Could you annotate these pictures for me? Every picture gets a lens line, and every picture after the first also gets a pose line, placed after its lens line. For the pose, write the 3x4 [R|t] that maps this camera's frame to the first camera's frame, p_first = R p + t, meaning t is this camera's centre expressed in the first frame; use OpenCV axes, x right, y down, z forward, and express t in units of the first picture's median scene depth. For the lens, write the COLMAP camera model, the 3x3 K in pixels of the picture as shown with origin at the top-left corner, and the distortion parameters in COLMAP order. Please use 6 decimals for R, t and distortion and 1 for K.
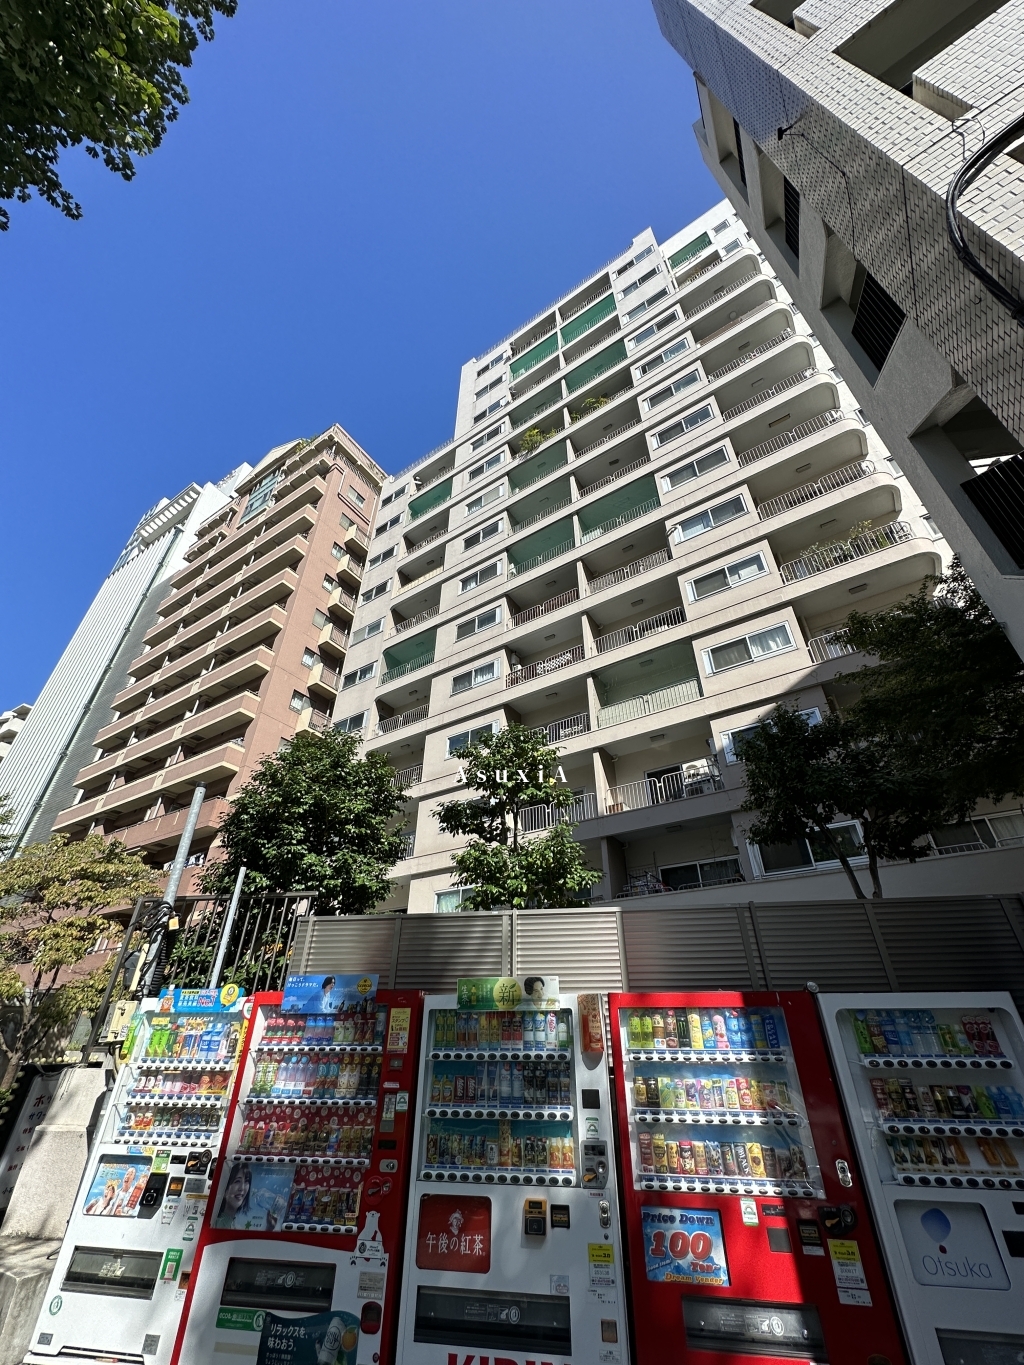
lens RADIAL K [[545.3, 0, 508.5], [0, 545.3, 683.1], [0, 0, 1]] dist [-0.001328, 0.000154]
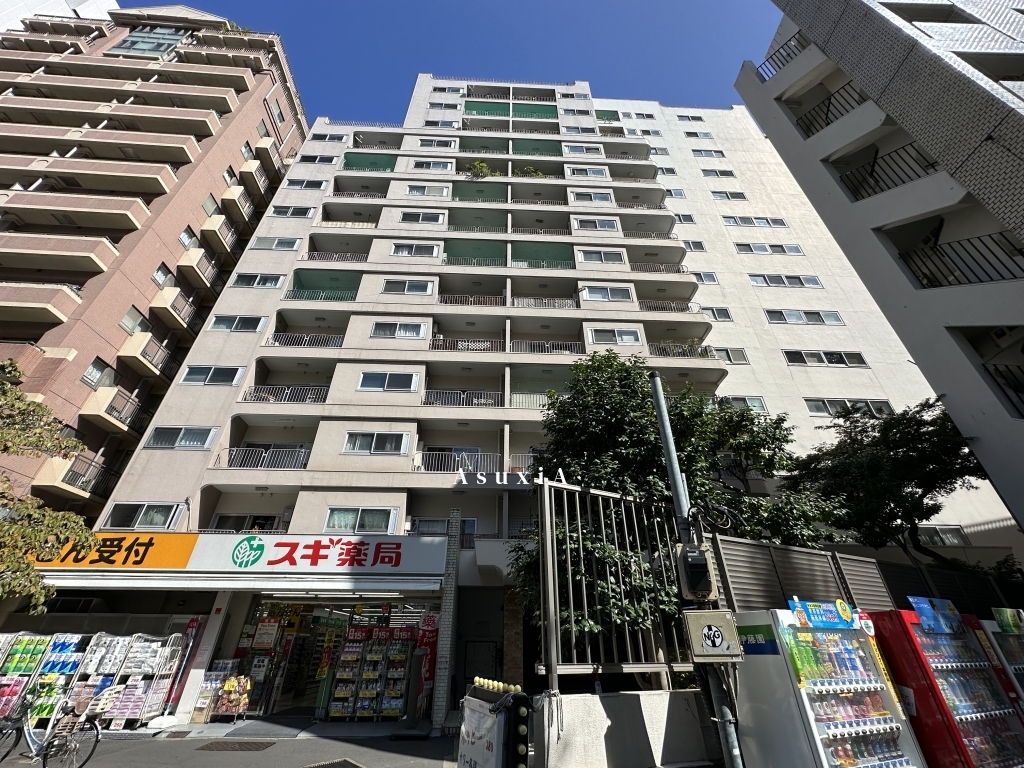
lens RADIAL K [[409.1, 0, 512.4], [0, 409.1, 383.5], [0, 0, 1]] dist [-0.001328, 0.000154]
pose [[0.802118, 0.323422, 0.502001, -0.202454], [-0.332061, 0.940256, -0.075193, 0.061195], [-0.496328, -0.106381, 0.861592, 0.098182]]
